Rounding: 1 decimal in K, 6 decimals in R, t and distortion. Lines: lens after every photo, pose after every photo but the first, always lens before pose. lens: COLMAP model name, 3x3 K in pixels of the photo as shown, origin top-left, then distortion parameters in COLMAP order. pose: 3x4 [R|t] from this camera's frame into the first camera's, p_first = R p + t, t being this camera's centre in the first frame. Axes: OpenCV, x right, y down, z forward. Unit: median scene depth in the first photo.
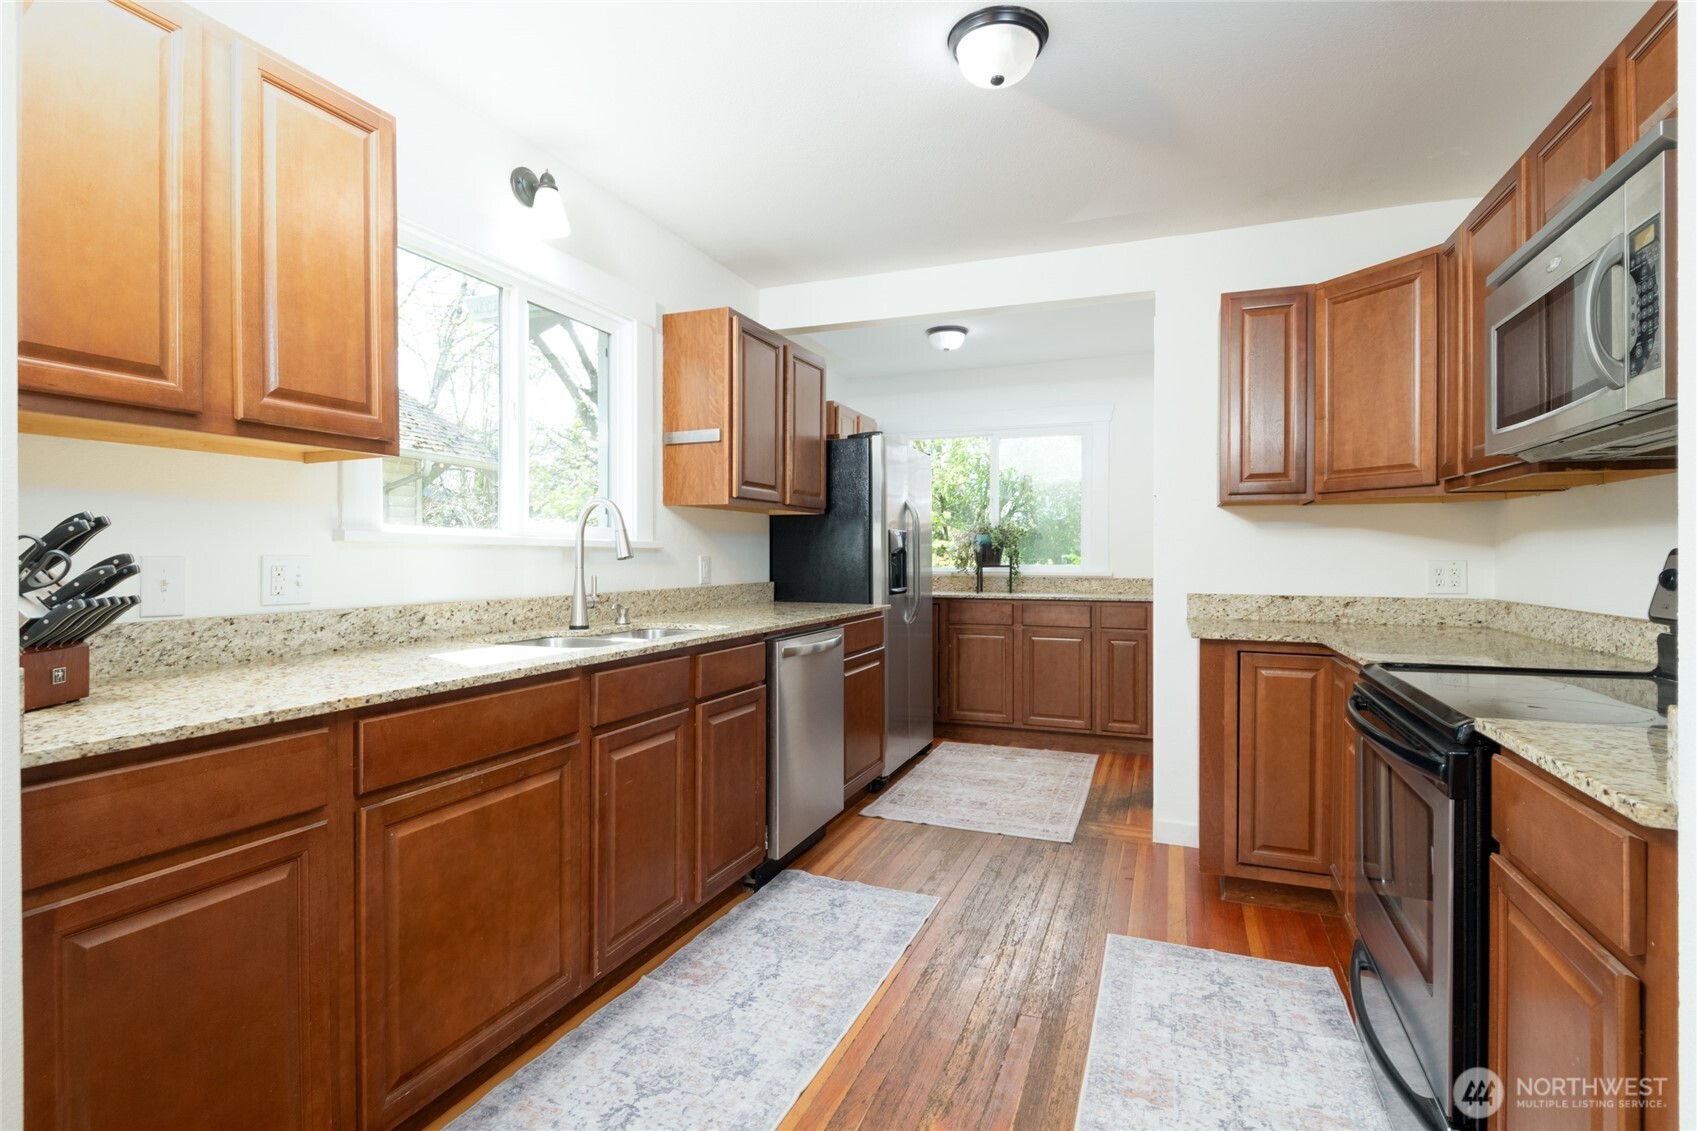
lens RADIAL K [[869.4, 0, 845.4], [0, 869.4, 559.9], [0, 0, 1]] dist [0.000258, 0.000054]
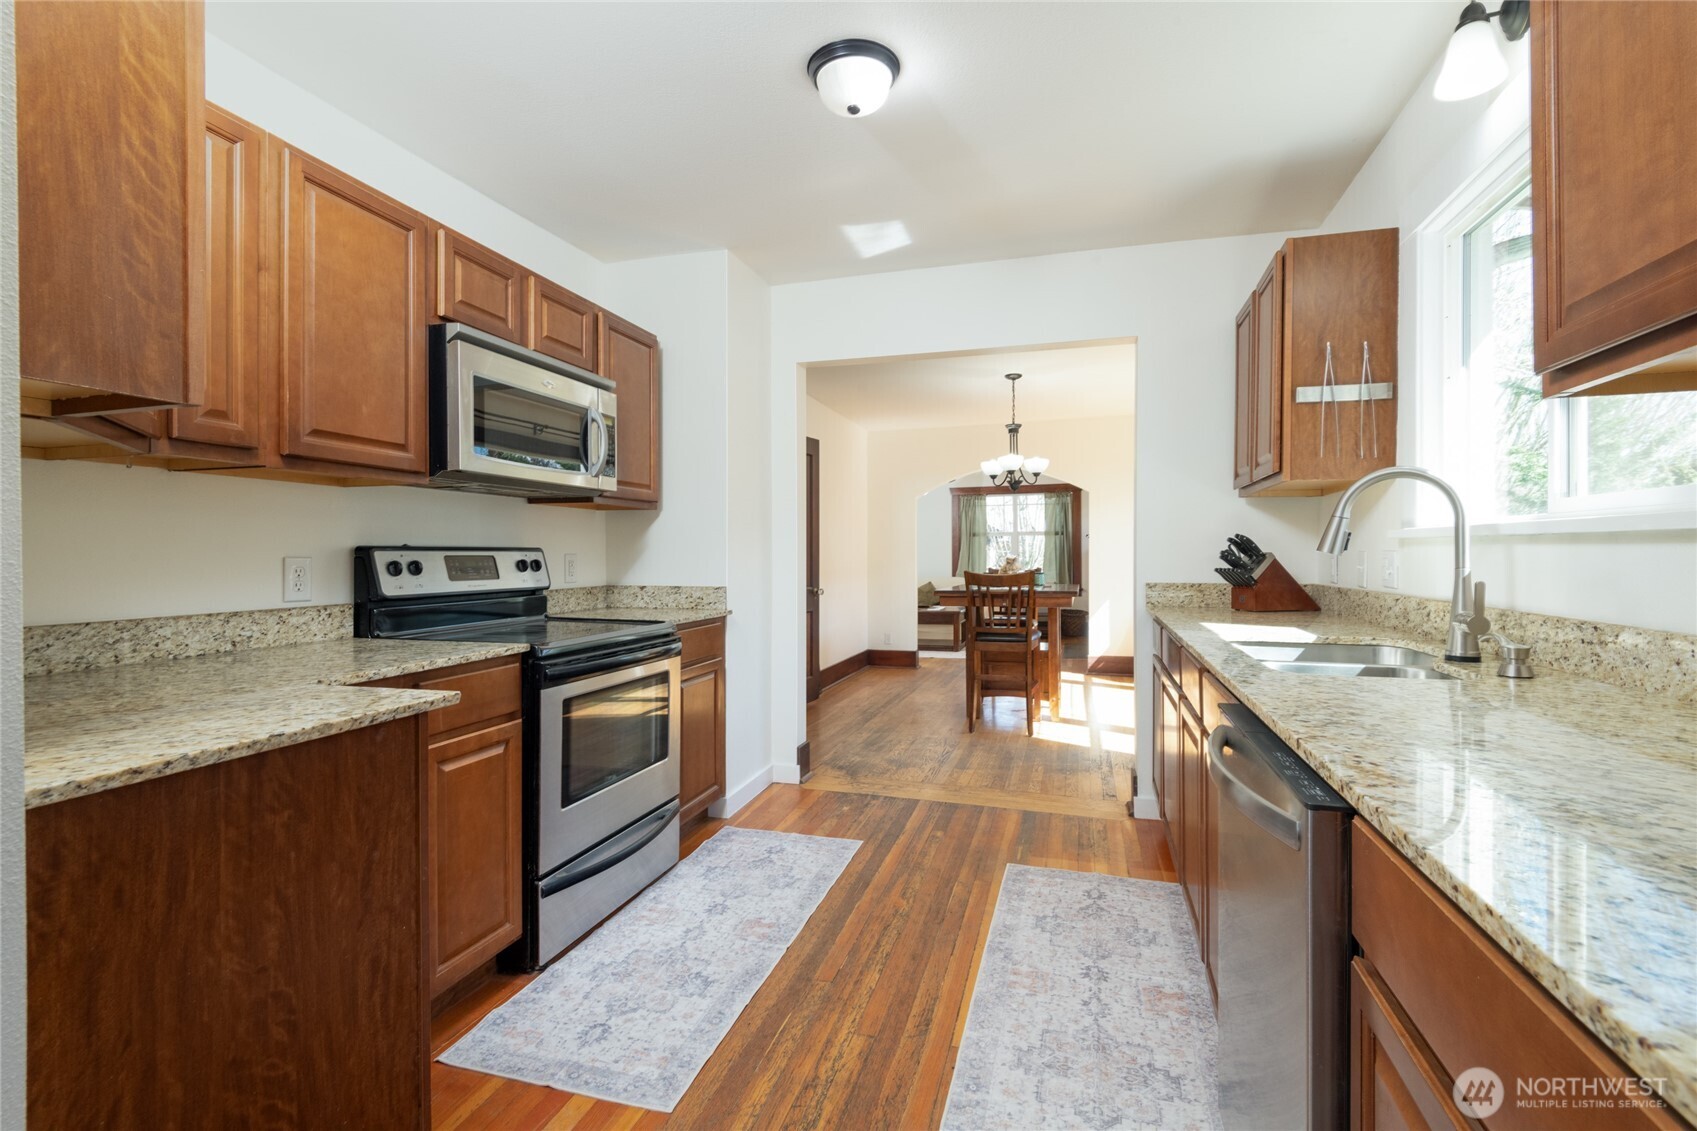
lens RADIAL K [[765.0, 0, 844.7], [0, 765.0, 558.3], [0, 0, 1]] dist [0.023122, -0.000232]
pose [[-0.997367, 0.002778, -0.072467, 0.195239], [0.002362, 0.999980, 0.005832, -0.001433], [0.072481, 0.005645, -0.997354, 1.500741]]
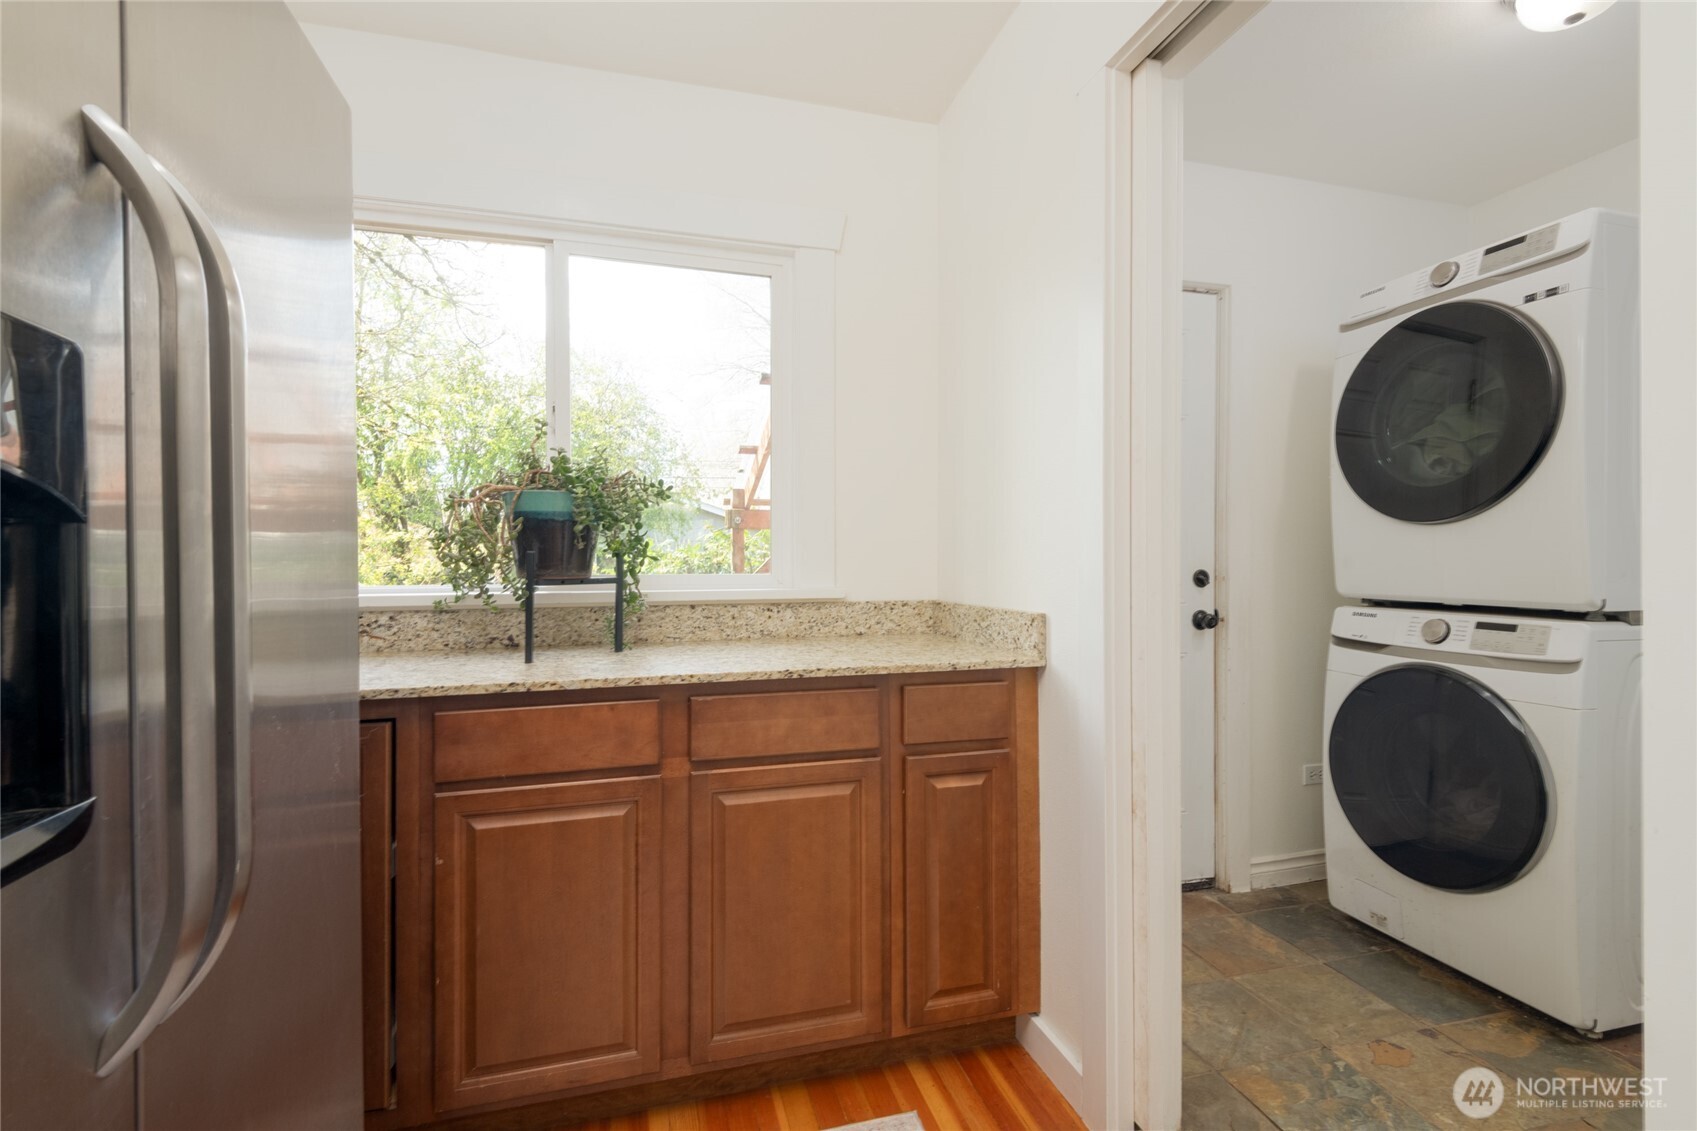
lens RADIAL K [[765.0, 0, 848.5], [0, 765.0, 564.7], [0, 0, 1]] dist [0.023122, -0.000232]
pose [[0.808846, -0.013083, 0.587874, 0.086209], [0.006411, 0.999889, 0.013431, -0.003433], [-0.587985, -0.007095, 0.808841, 0.758927]]
